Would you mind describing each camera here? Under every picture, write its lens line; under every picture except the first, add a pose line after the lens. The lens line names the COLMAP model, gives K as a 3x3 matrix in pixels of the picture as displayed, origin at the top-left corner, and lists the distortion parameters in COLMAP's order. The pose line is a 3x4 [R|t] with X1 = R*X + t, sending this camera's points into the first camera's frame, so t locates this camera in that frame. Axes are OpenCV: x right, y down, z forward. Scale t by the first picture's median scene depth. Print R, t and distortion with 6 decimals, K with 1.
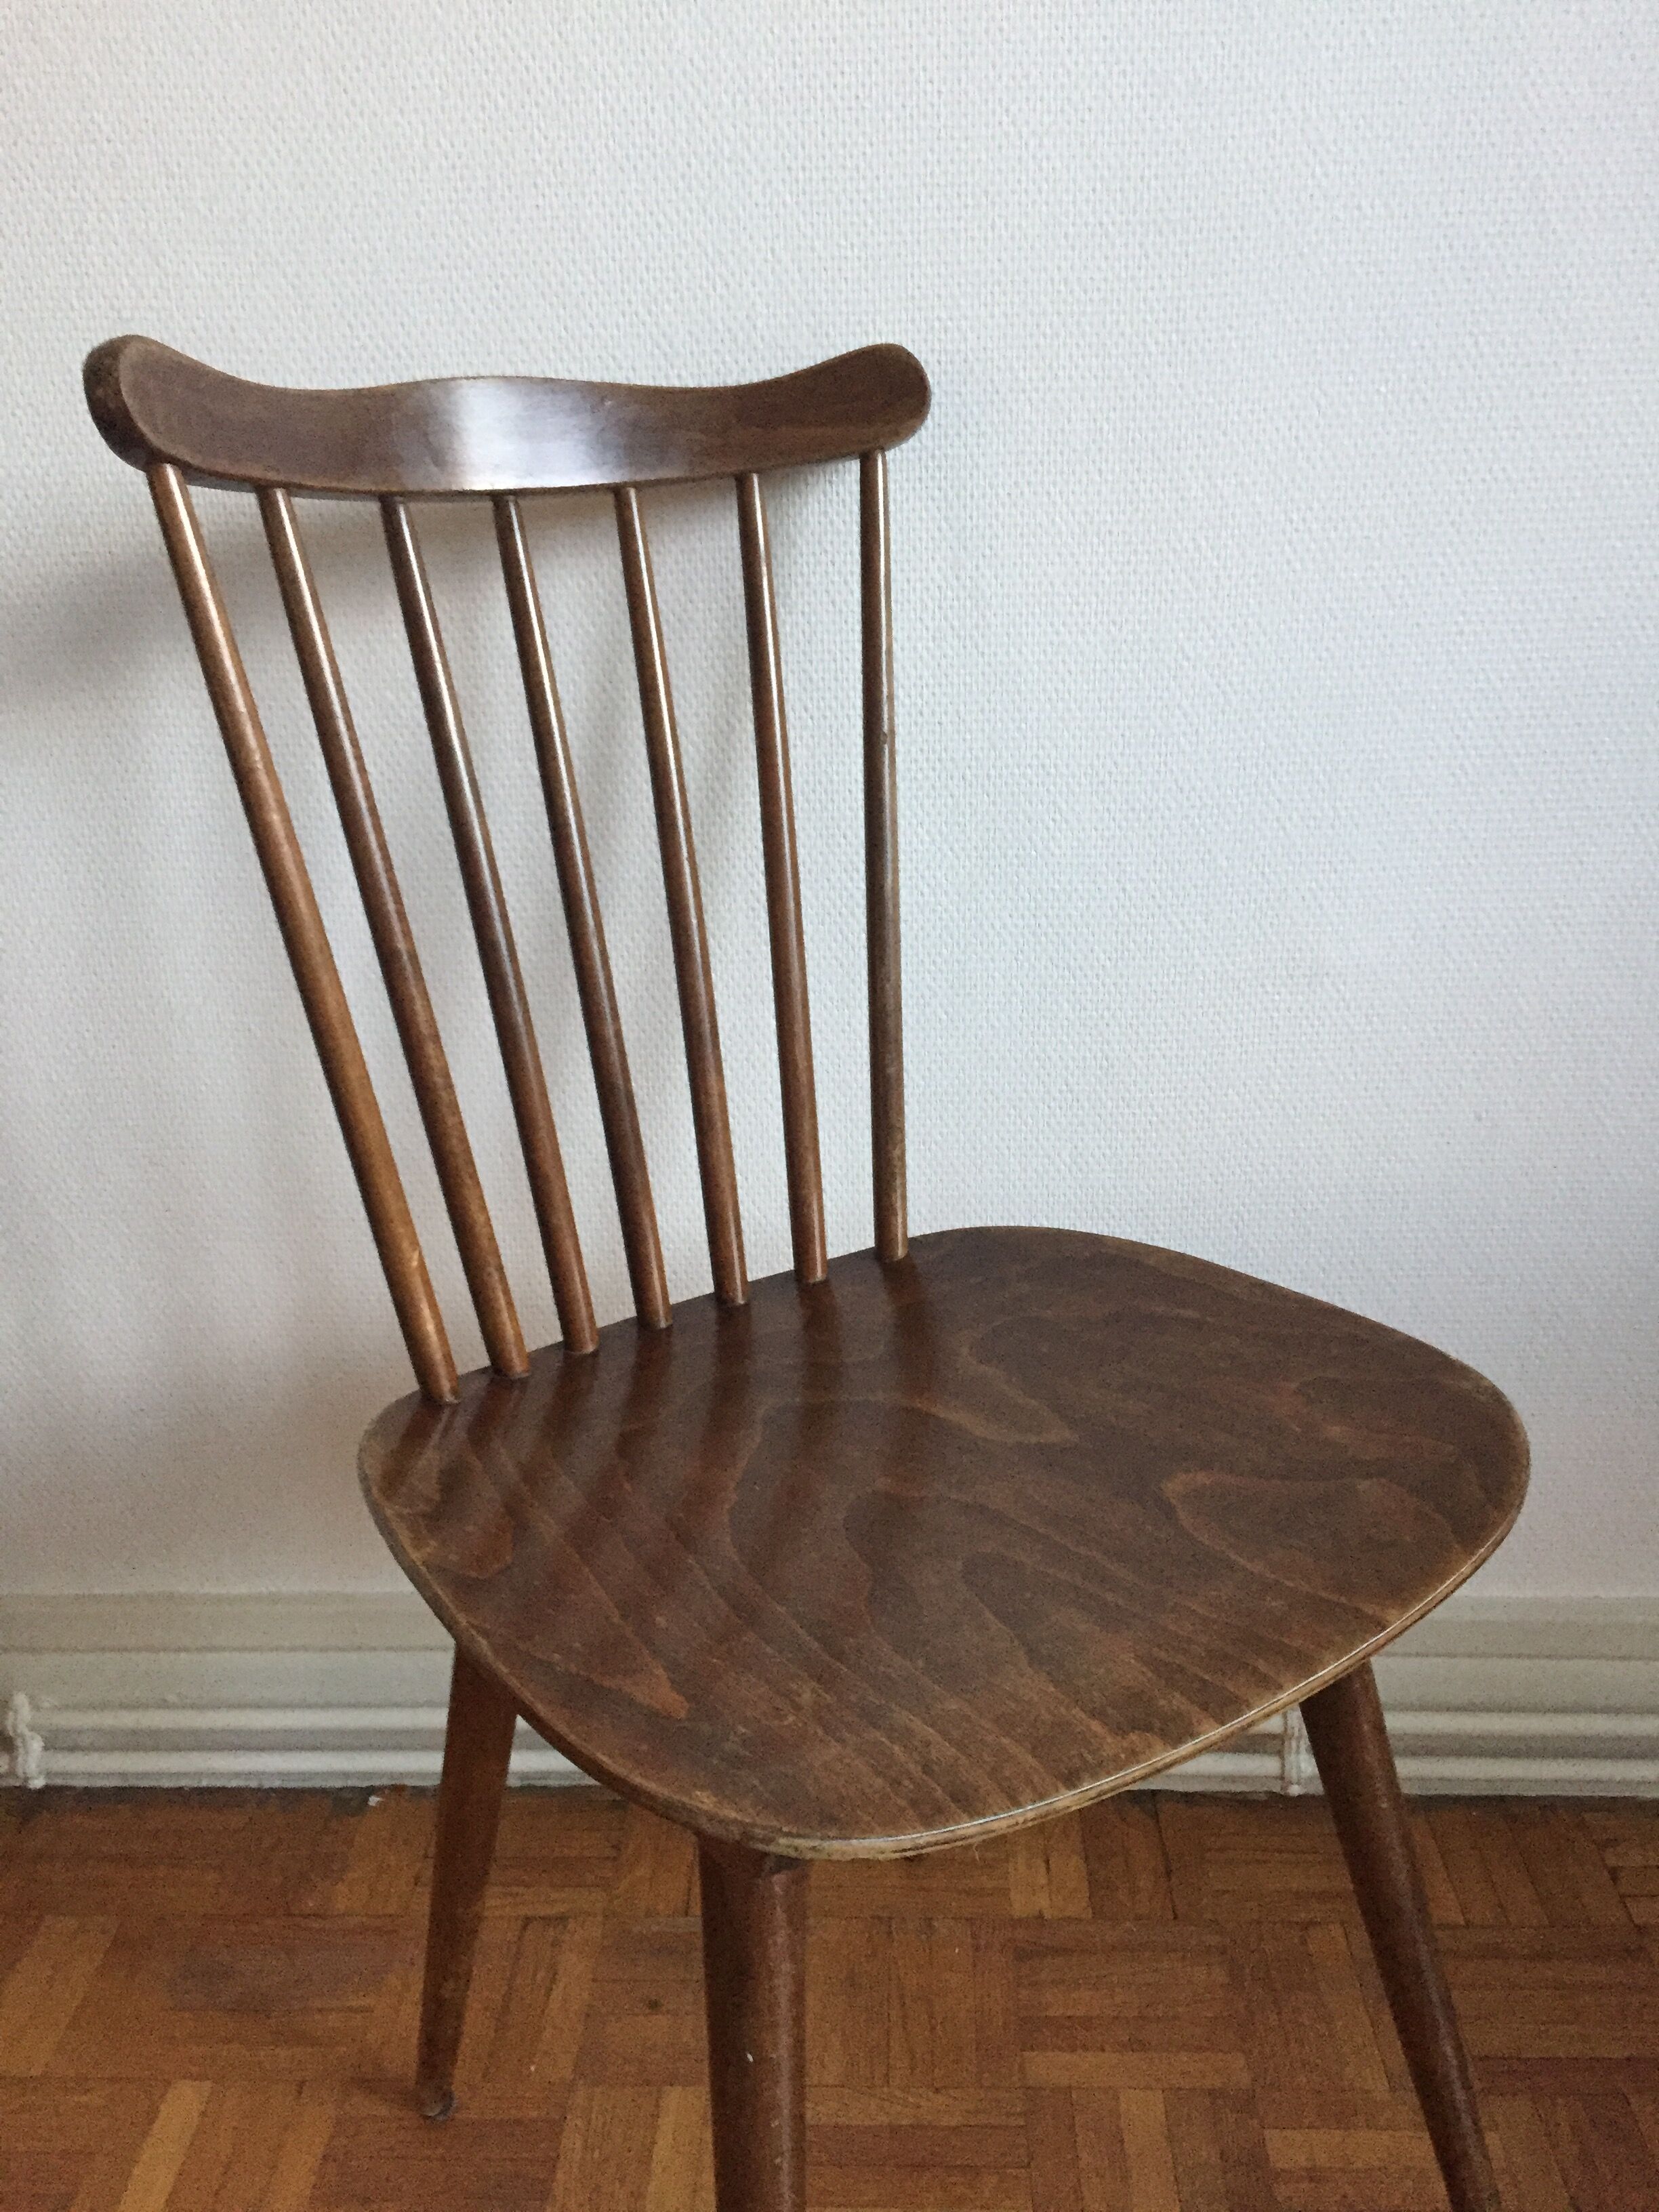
lens RADIAL K [[1921.5, 0, 829.5], [0, 1921.5, 1106.0], [0, 0, 1]] dist [0.094641, -0.159916]
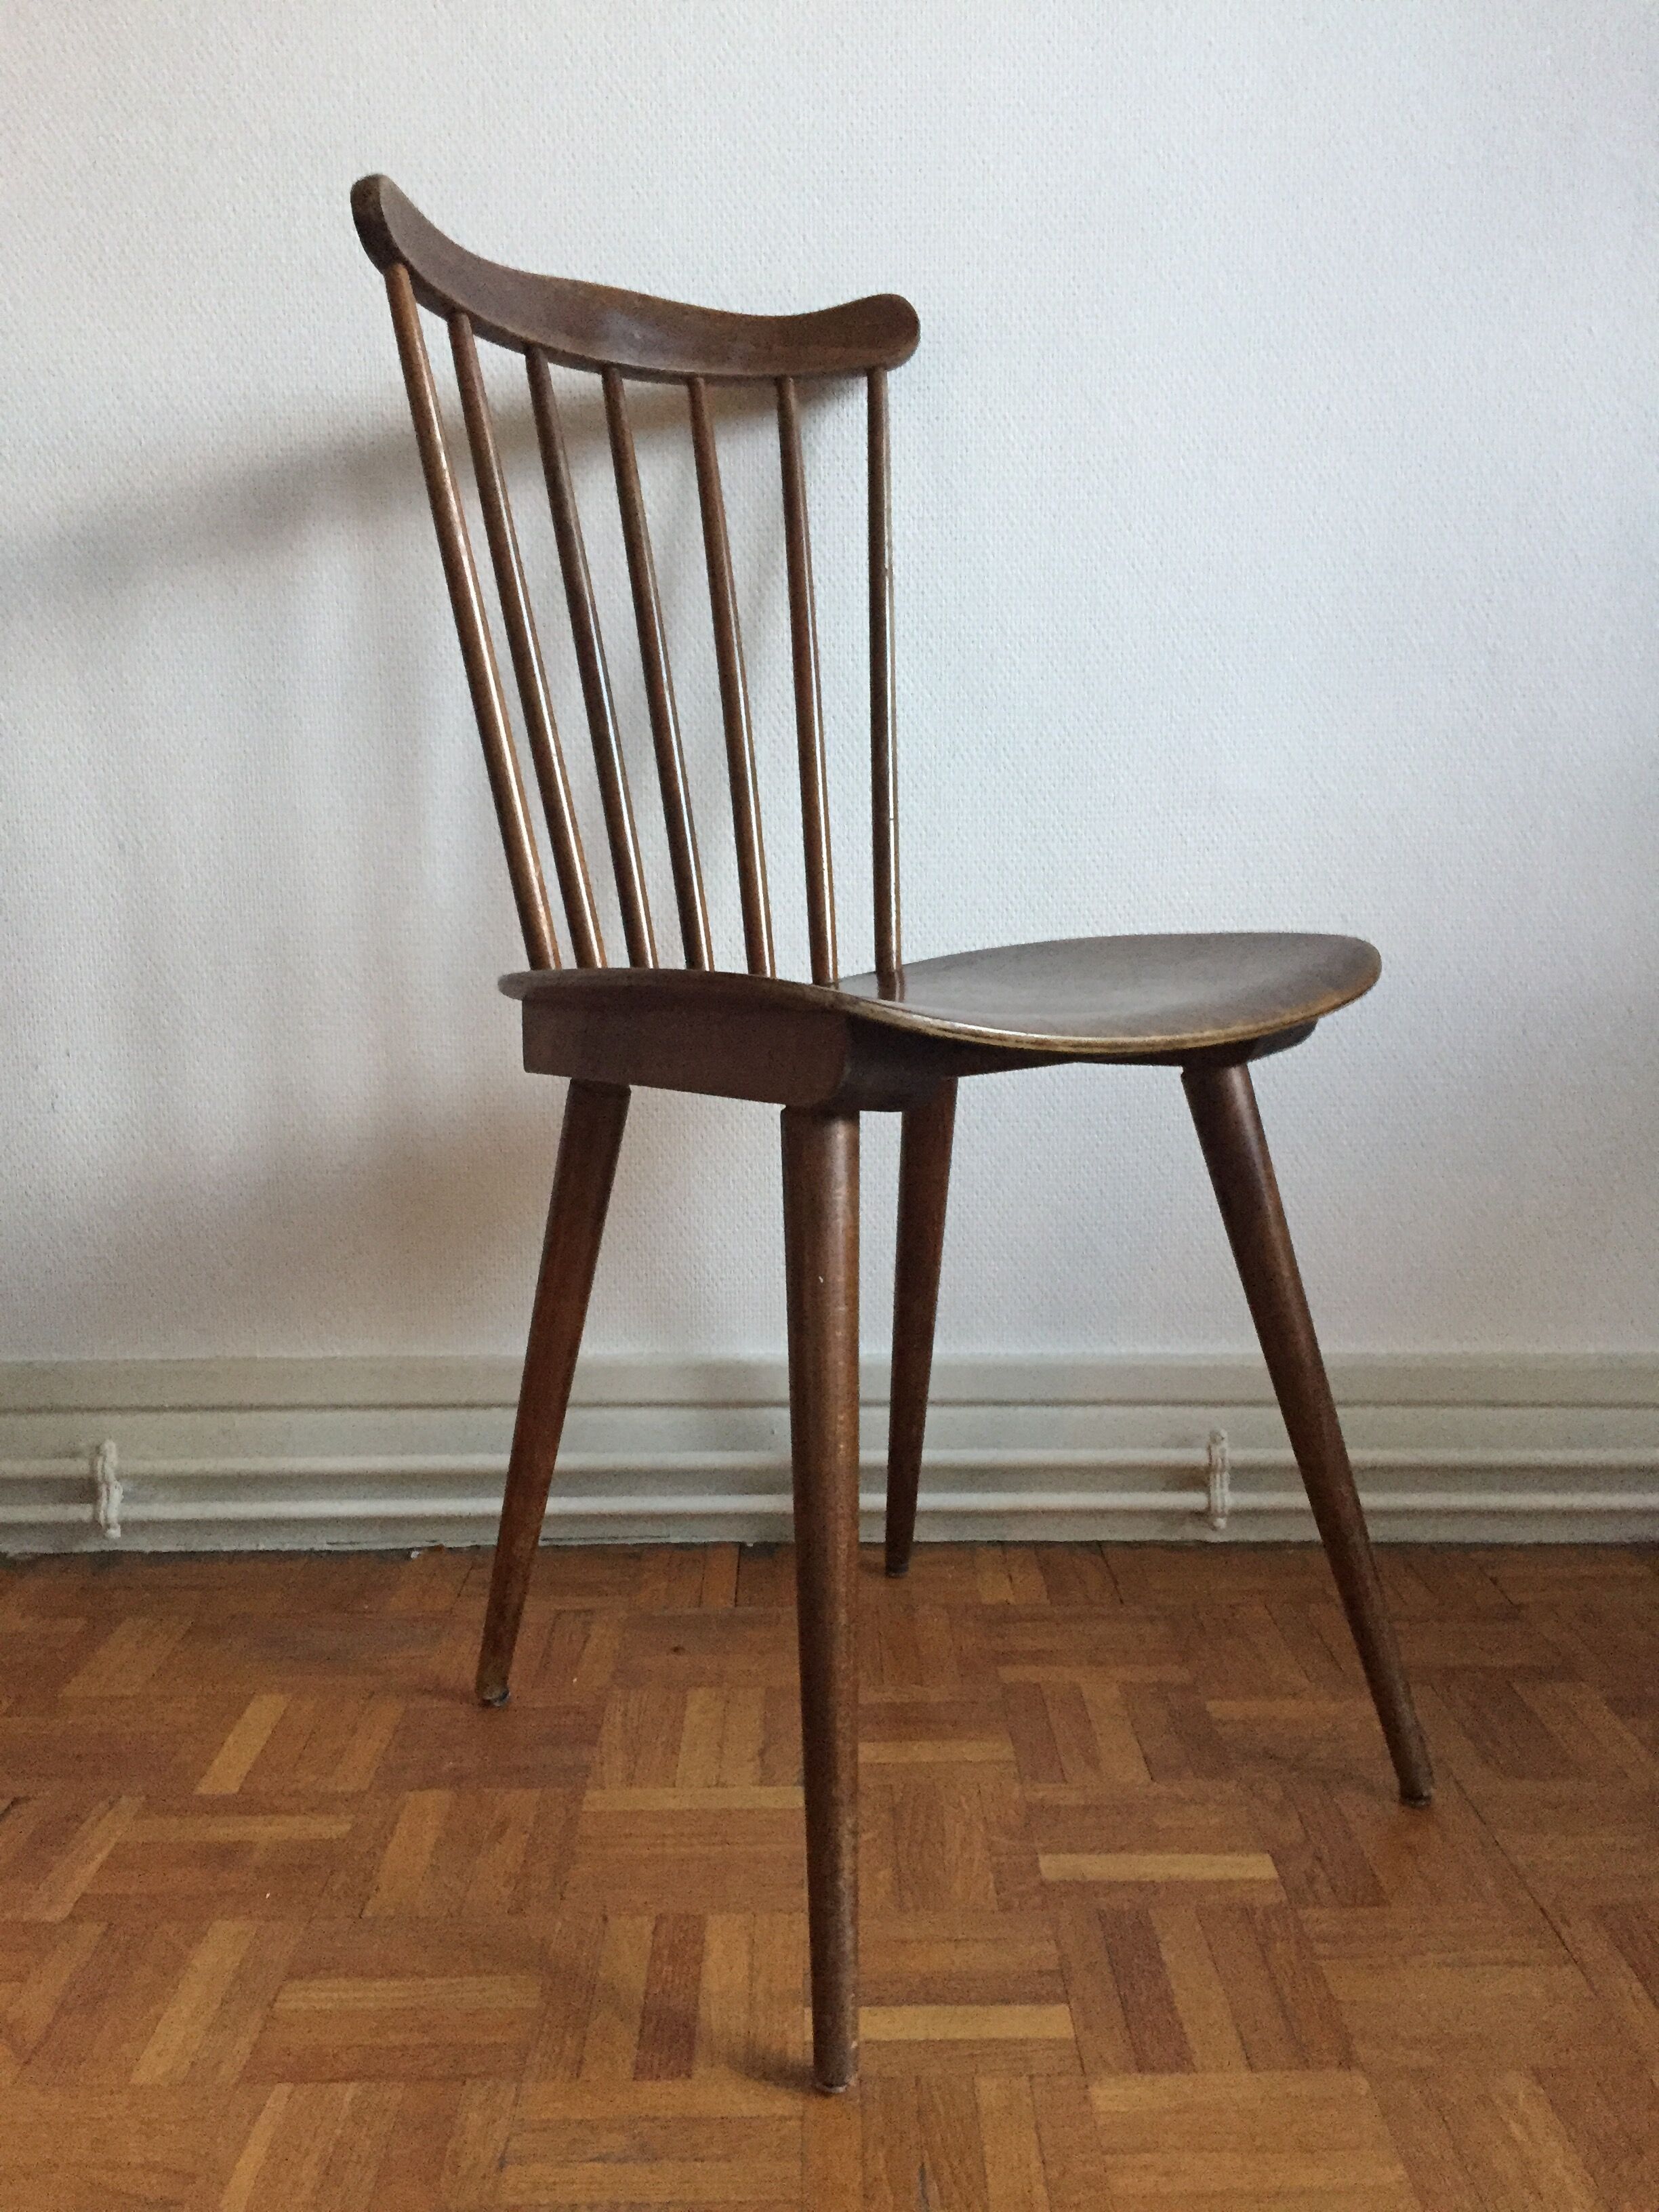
lens RADIAL K [[1921.5, 0, 829.5], [0, 1921.5, 1106.0], [0, 0, 1]] dist [0.094641, -0.159916]
pose [[0.998739, 0.013778, 0.048286, -0.061927], [-0.003760, 0.979440, -0.201700, 0.392356], [-0.050072, 0.201264, 0.978256, -0.198166]]
